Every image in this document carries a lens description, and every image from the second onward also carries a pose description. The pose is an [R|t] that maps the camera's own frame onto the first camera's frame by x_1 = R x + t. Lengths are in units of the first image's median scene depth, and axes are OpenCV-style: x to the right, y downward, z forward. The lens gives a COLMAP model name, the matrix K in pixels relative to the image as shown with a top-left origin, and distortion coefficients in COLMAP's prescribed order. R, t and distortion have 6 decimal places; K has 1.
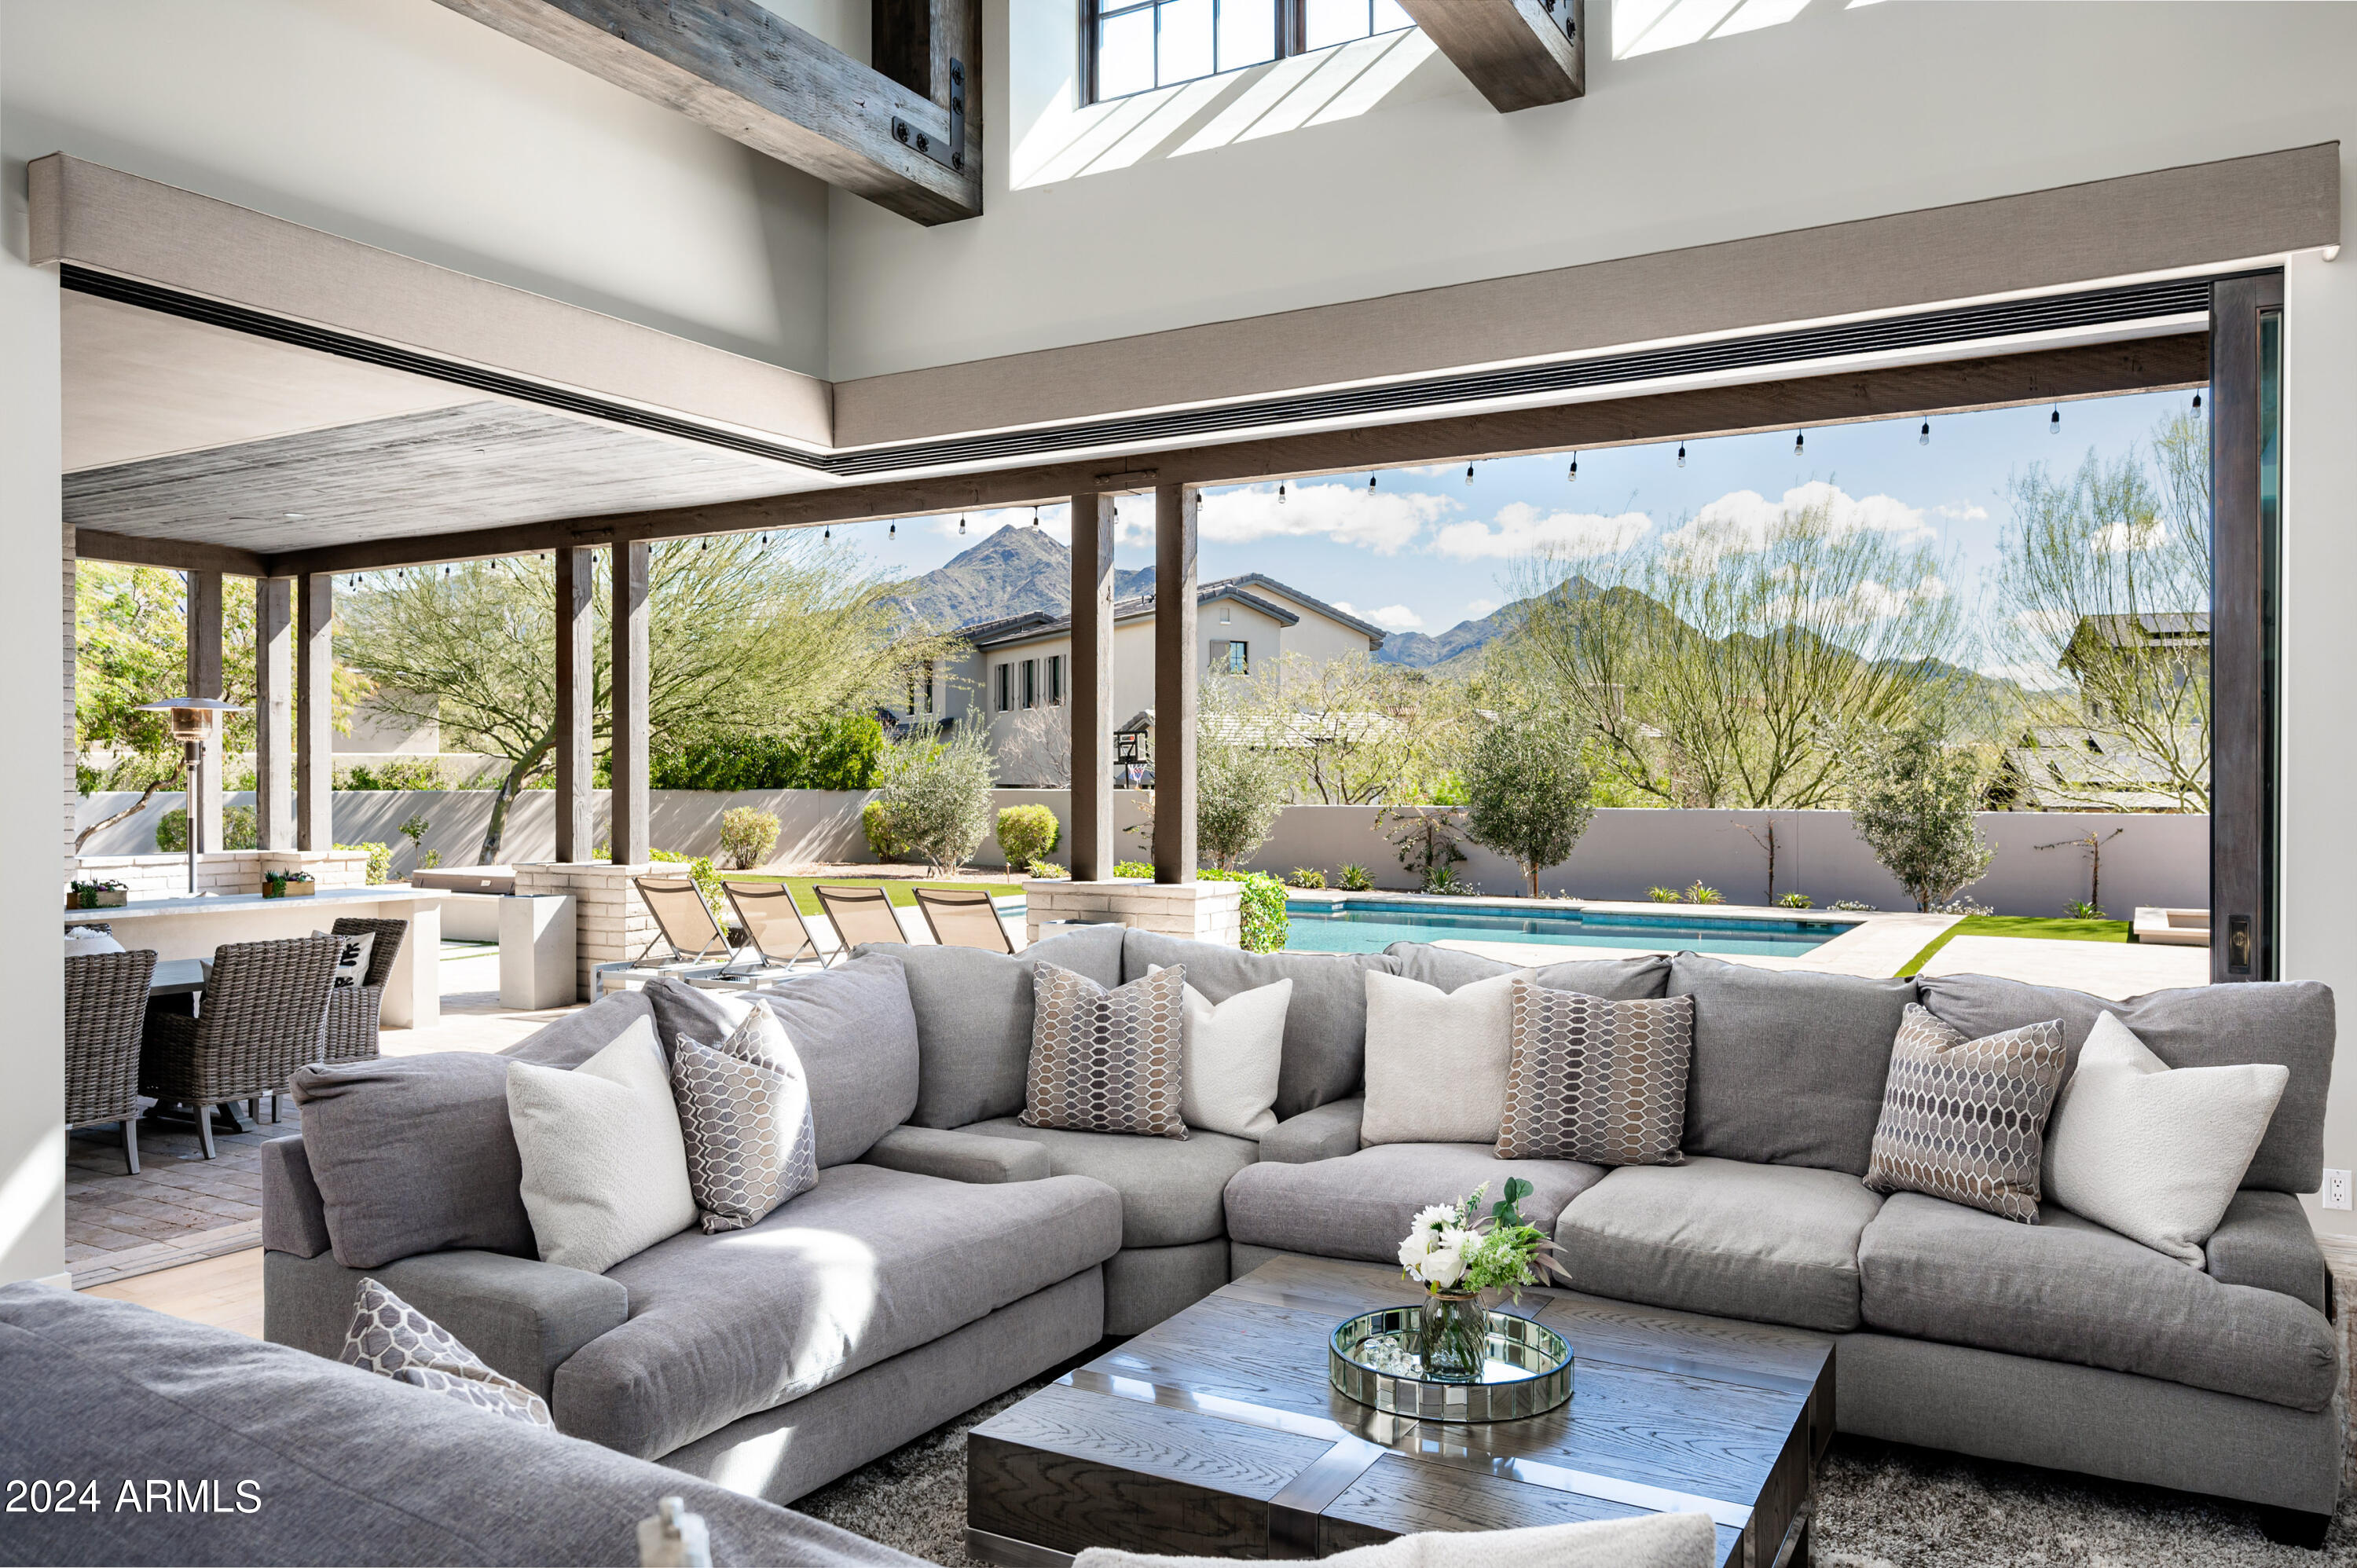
lens RADIAL K [[1707.4, 0, 1163.6], [0, 1707.4, 798.1], [0, 0, 1]] dist [0.012405, -0.001072]
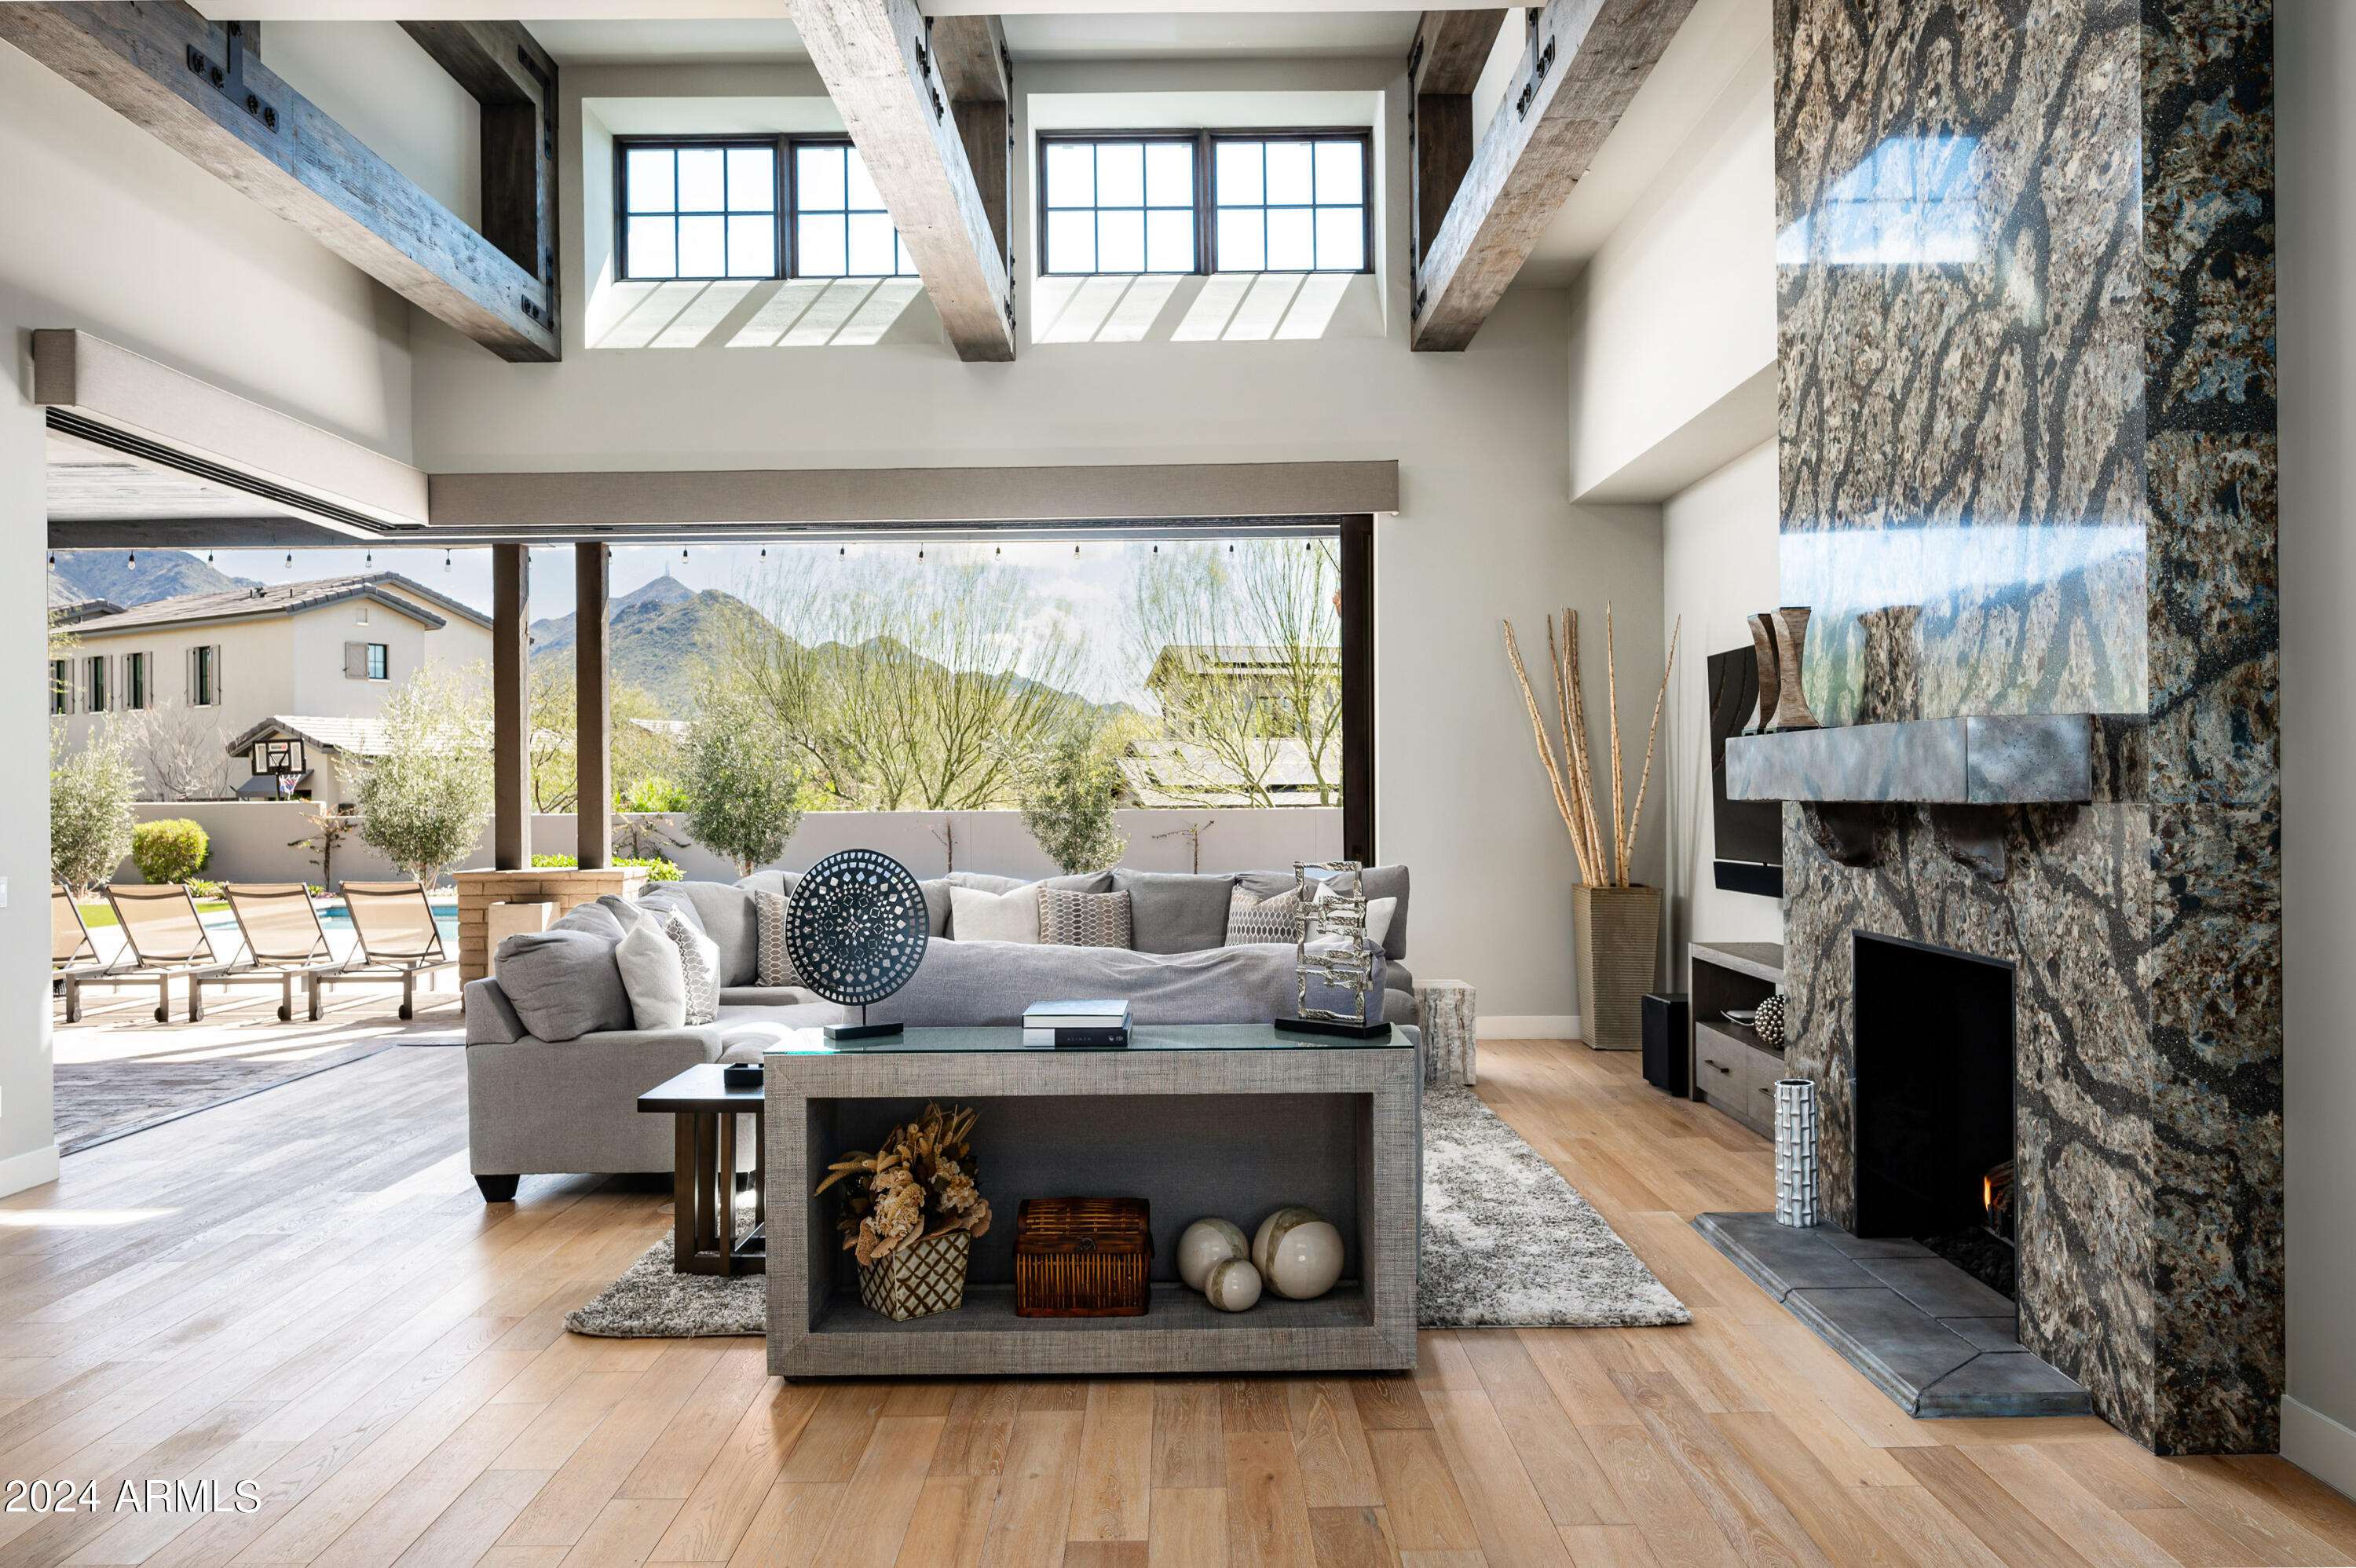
lens RADIAL K [[1706.6, 0, 1195.5], [0, 1706.6, 779.6], [0, 0, 1]] dist [0.012405, -0.001072]
pose [[0.867837, -0.005612, 0.496818, -0.089918], [0.013857, 0.999821, -0.012911, 0.003225], [-0.496657, 0.018089, 0.867759, -0.107332]]
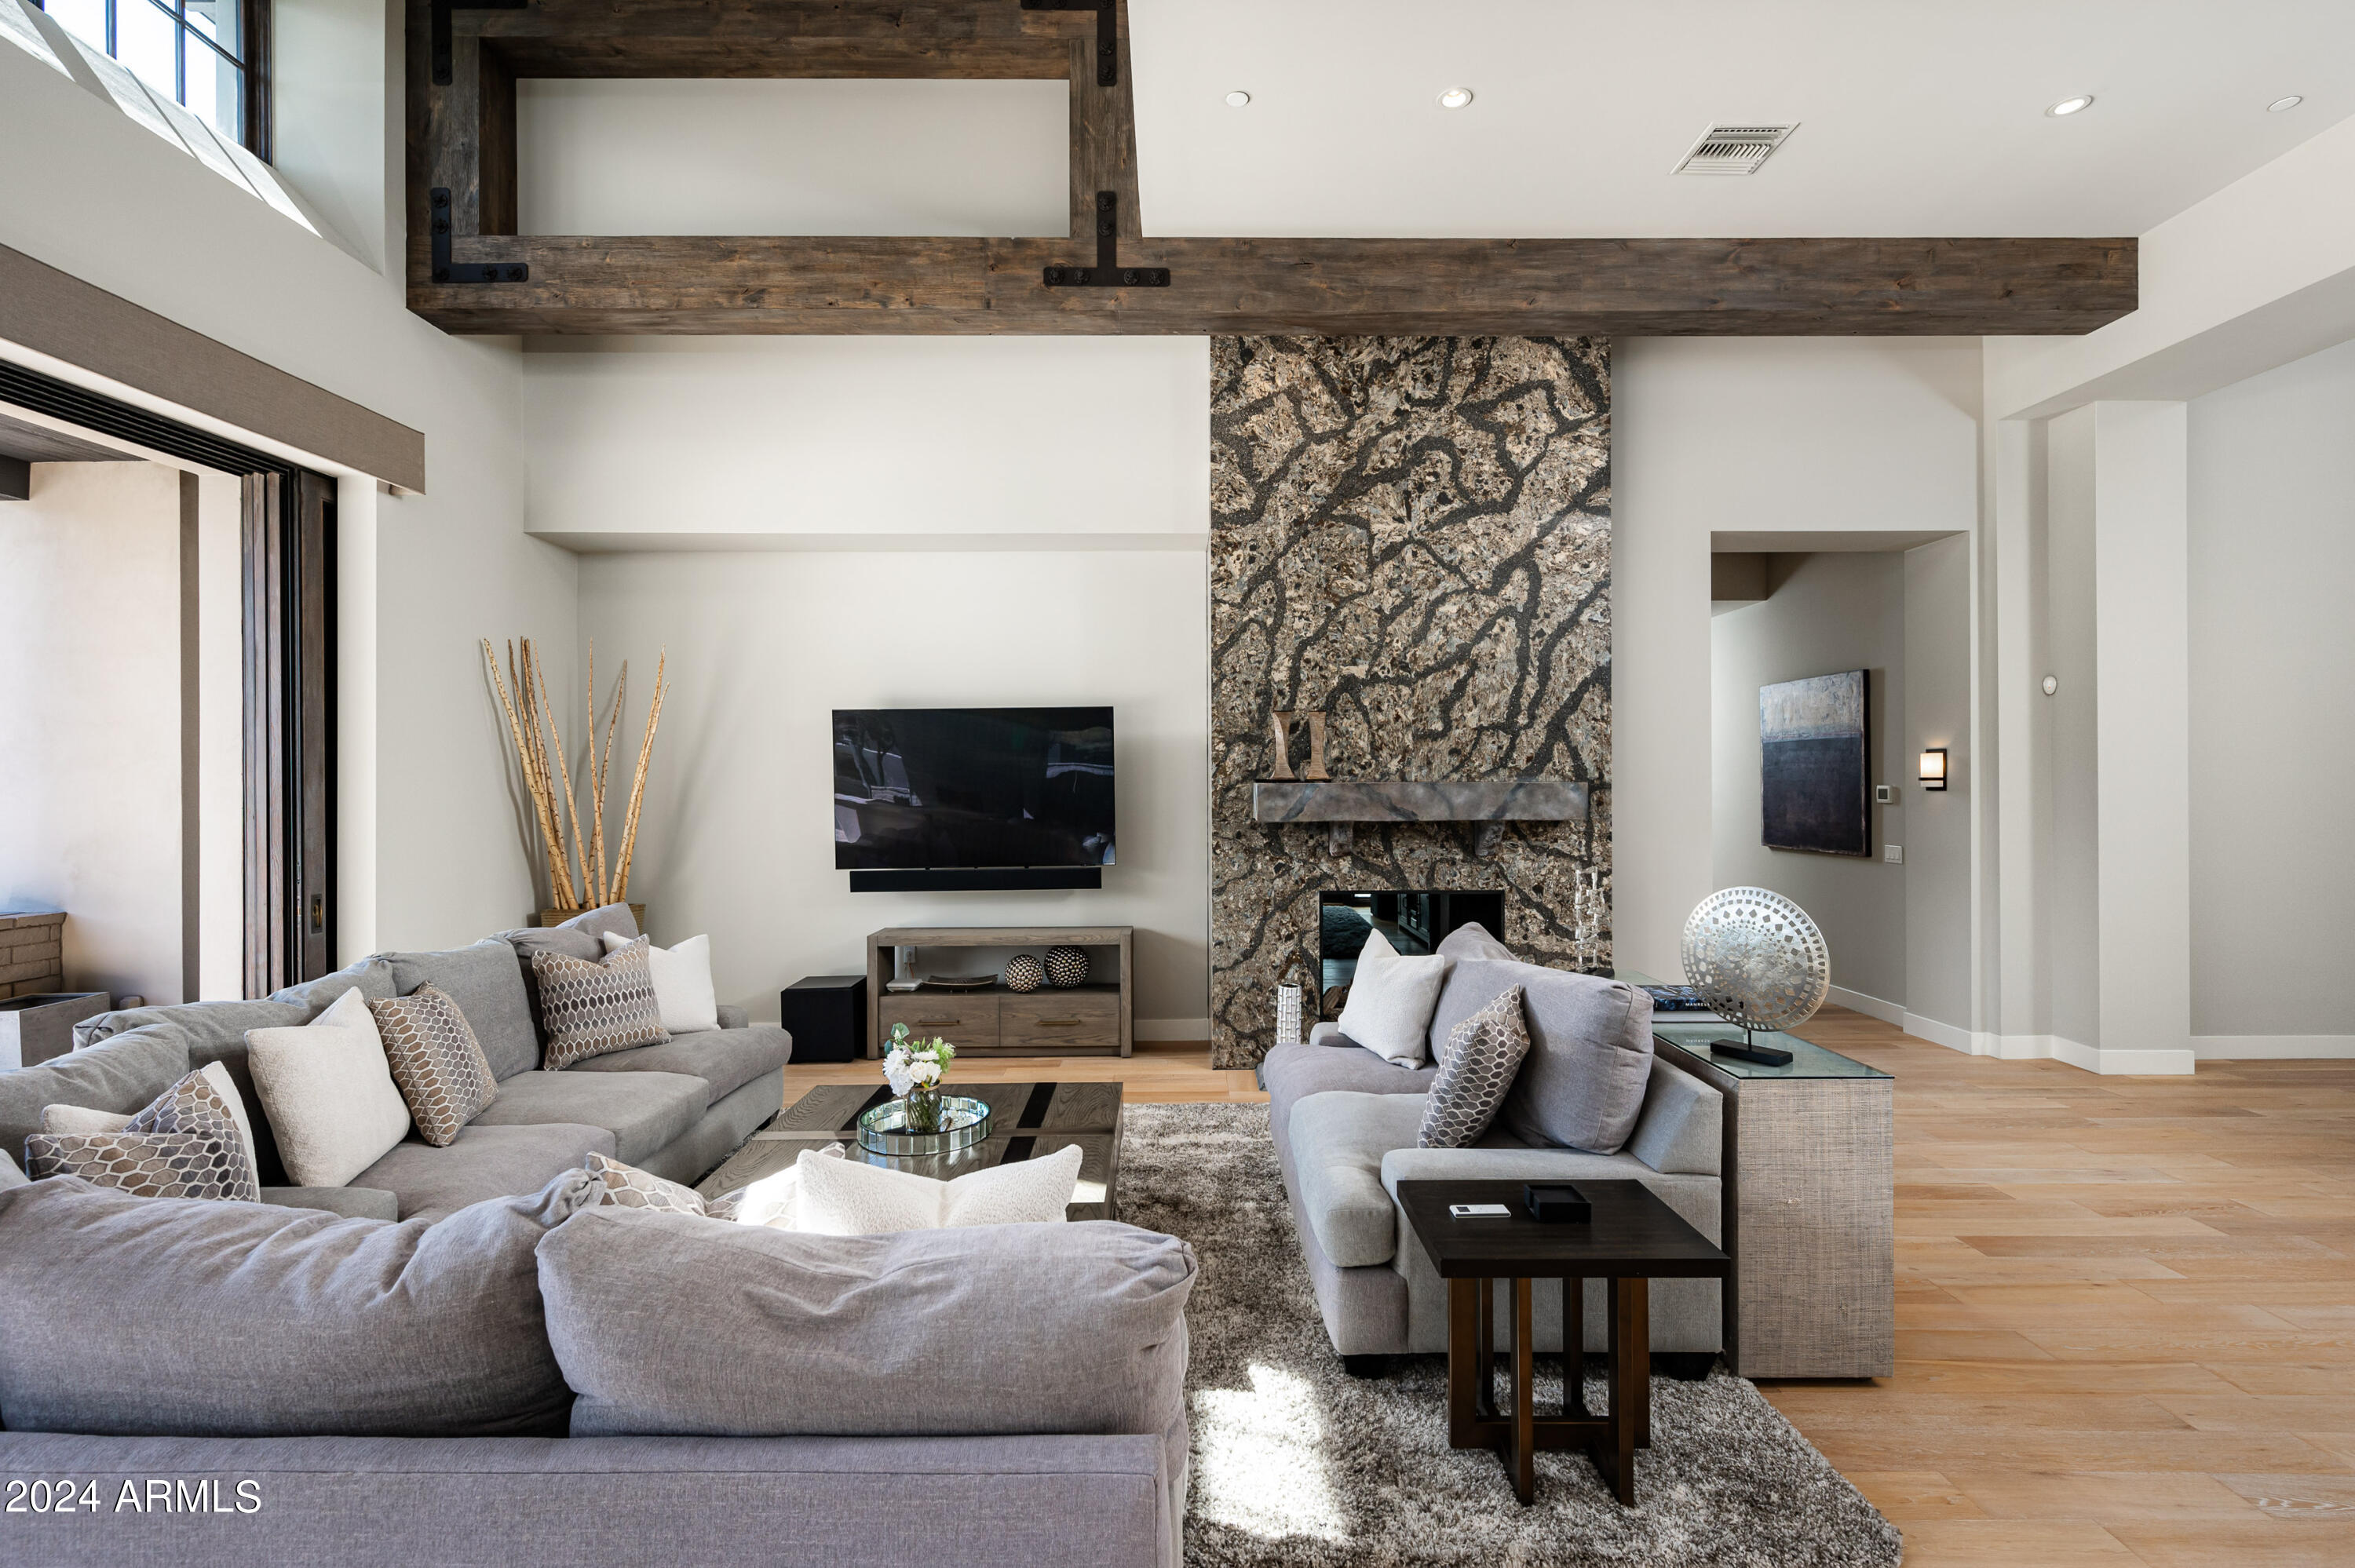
lens RADIAL K [[1052.7, 0, 1170.1], [0, 1052.7, 781.9], [0, 0, 1]] dist [0.001308, -0.000368]
pose [[-0.488018, 0.003242, 0.872828, -0.102049], [0.012676, 0.999914, 0.003373, -0.004559], [-0.872742, 0.012710, -0.488017, 0.144633]]
